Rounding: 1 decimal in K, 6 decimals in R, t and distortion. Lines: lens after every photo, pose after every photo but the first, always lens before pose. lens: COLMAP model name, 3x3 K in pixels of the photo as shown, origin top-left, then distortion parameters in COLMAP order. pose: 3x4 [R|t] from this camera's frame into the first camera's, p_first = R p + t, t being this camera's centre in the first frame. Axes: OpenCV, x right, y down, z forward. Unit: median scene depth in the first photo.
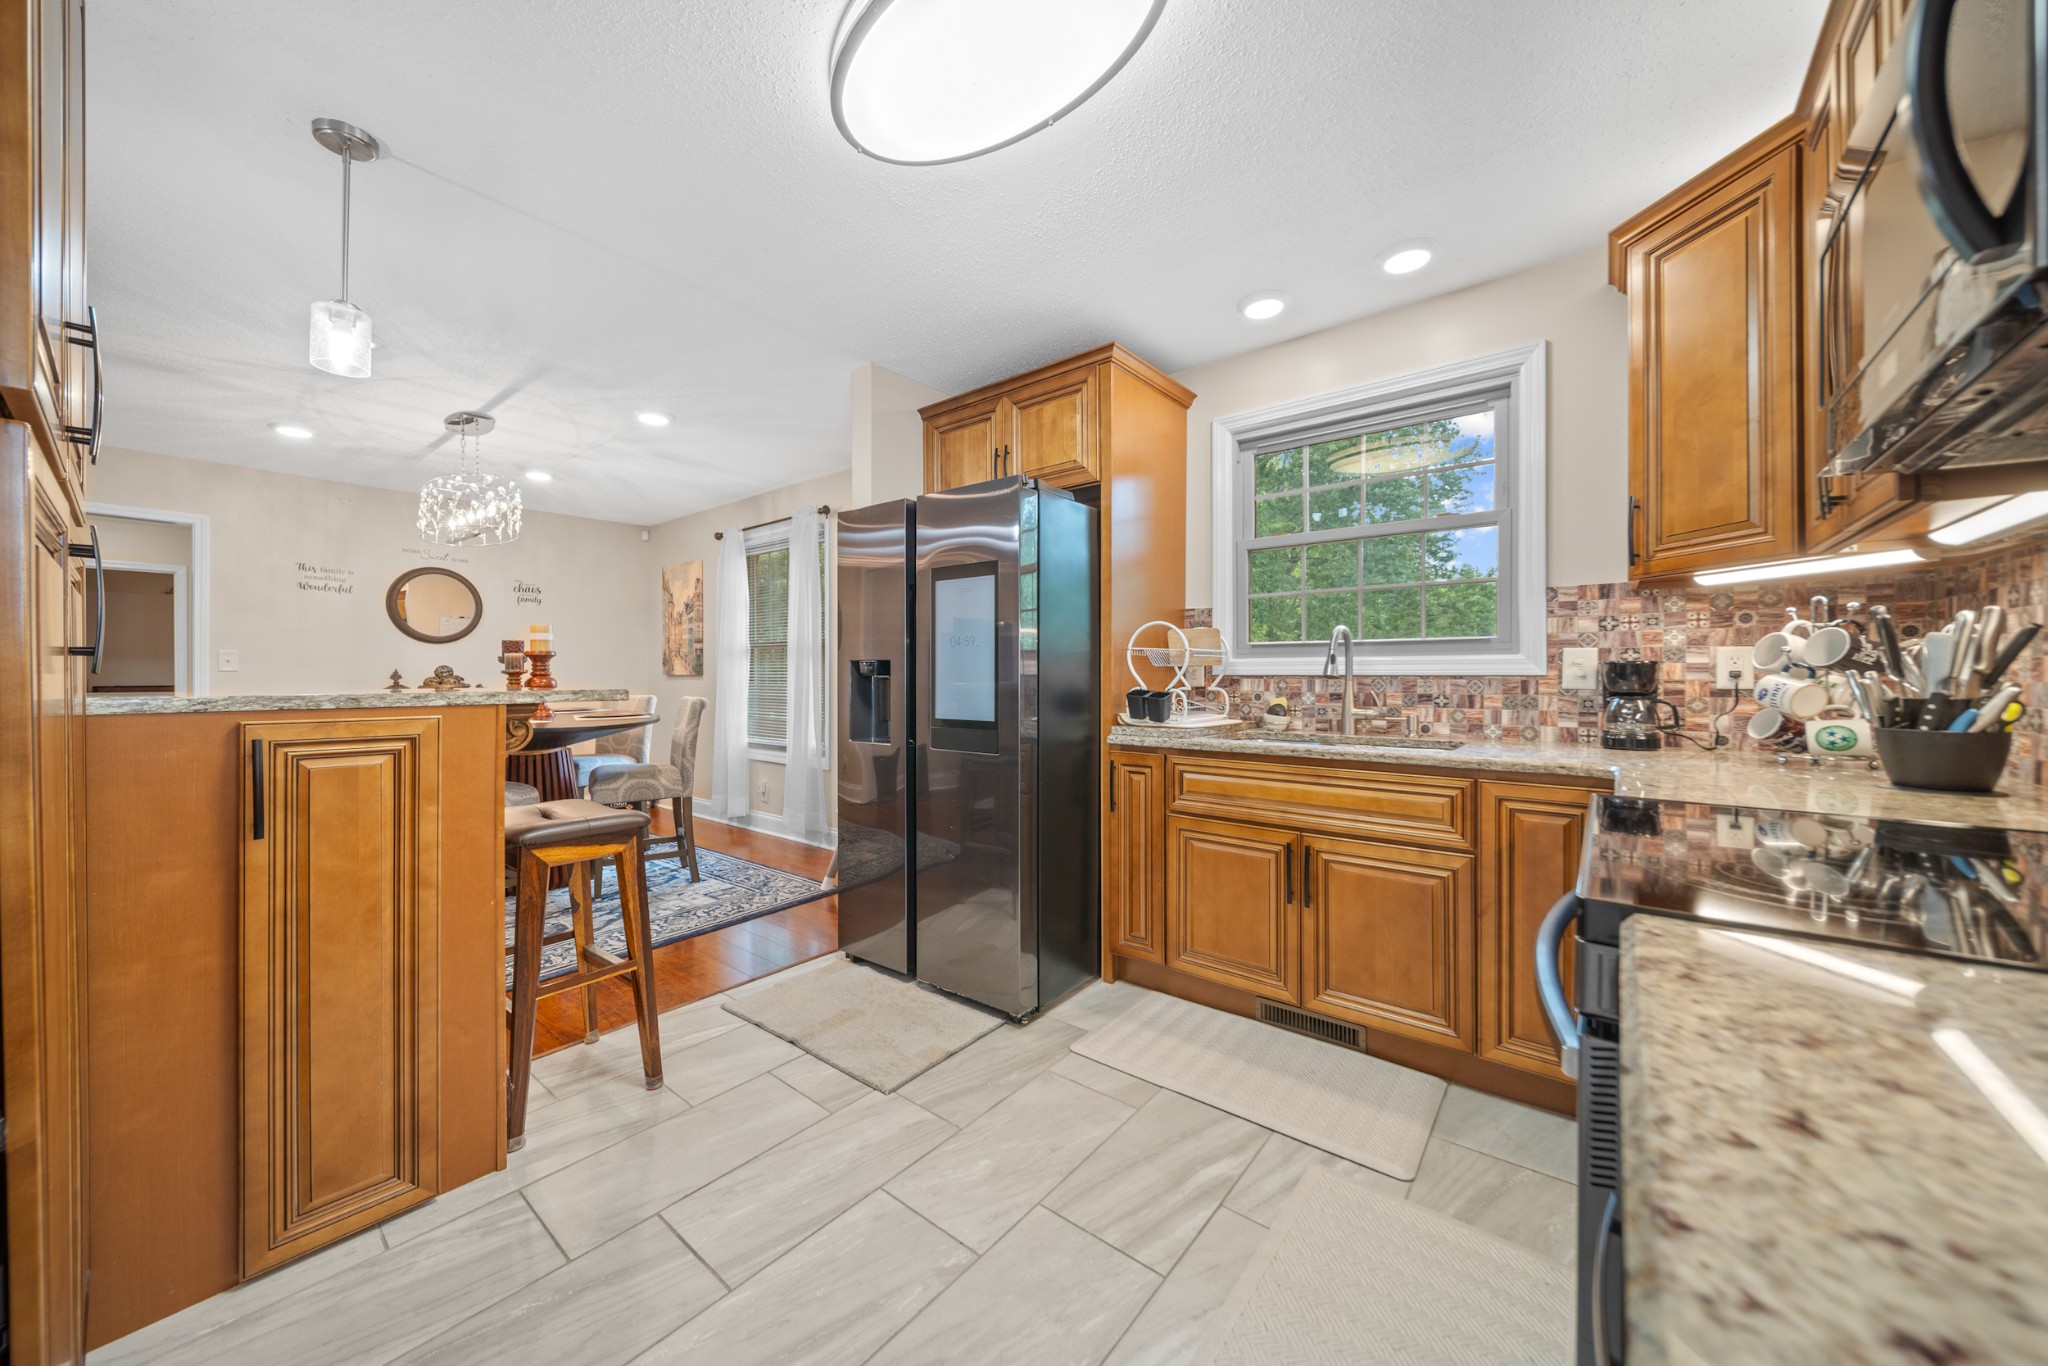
lens RADIAL K [[715.3, 0, 1026.0], [0, 715.3, 671.2], [0, 0, 1]] dist [-0.001430, -0.000087]
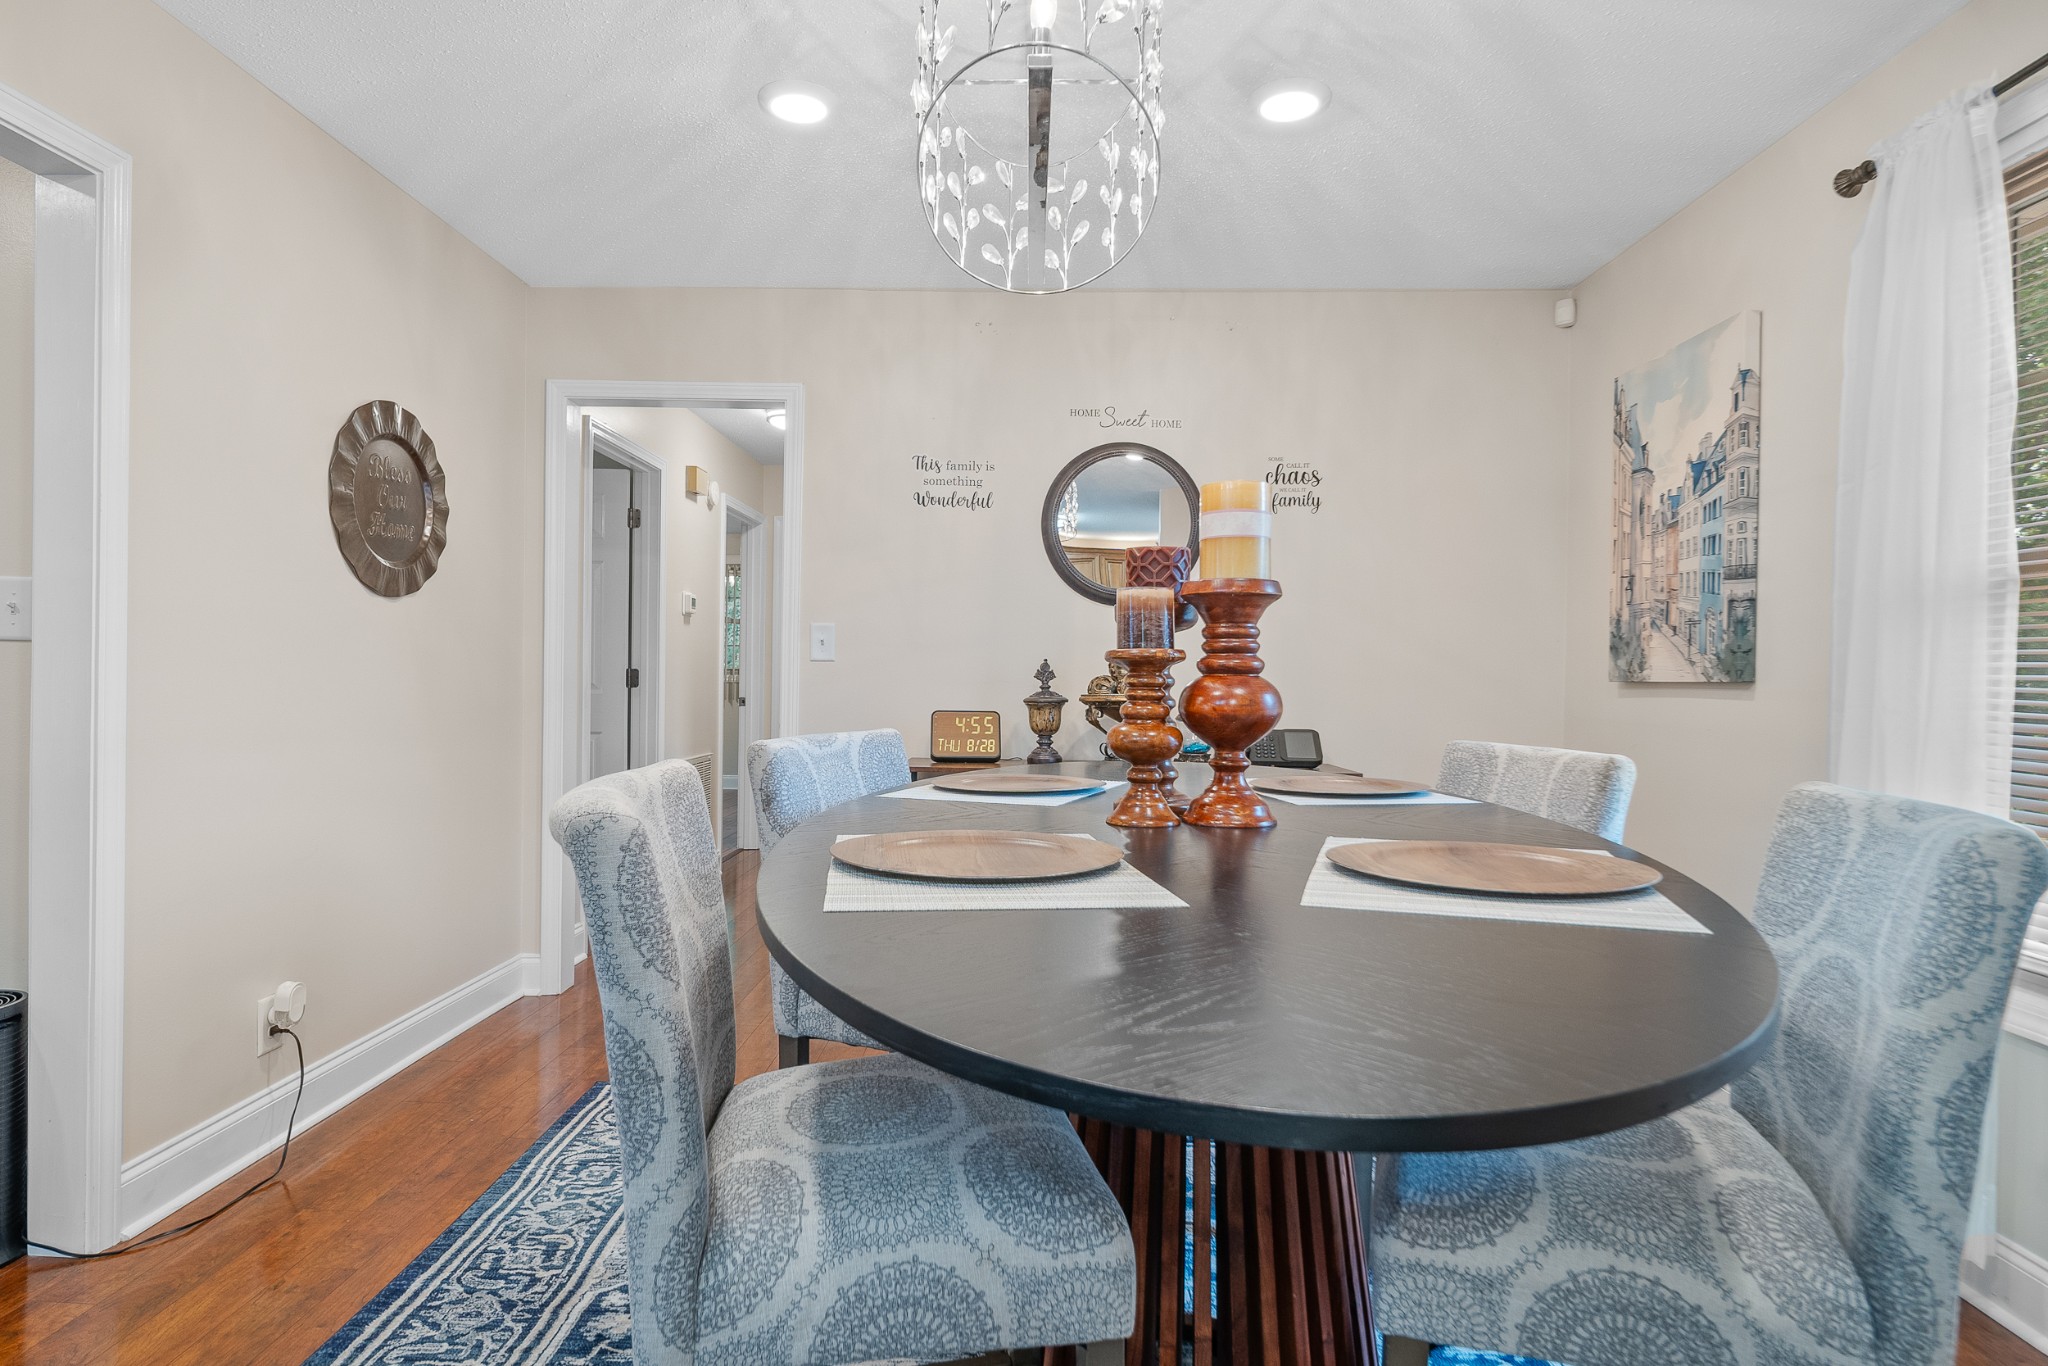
lens RADIAL K [[1100.2, 0, 1027.9], [0, 1100.2, 676.8], [0, 0, 1]] dist [0.035213, -0.001428]
pose [[0.614398, 0.011856, -0.788907, -0.269913], [-0.013828, 0.999895, 0.004257, 0.005012], [0.788875, 0.008294, 0.614497, 0.466438]]
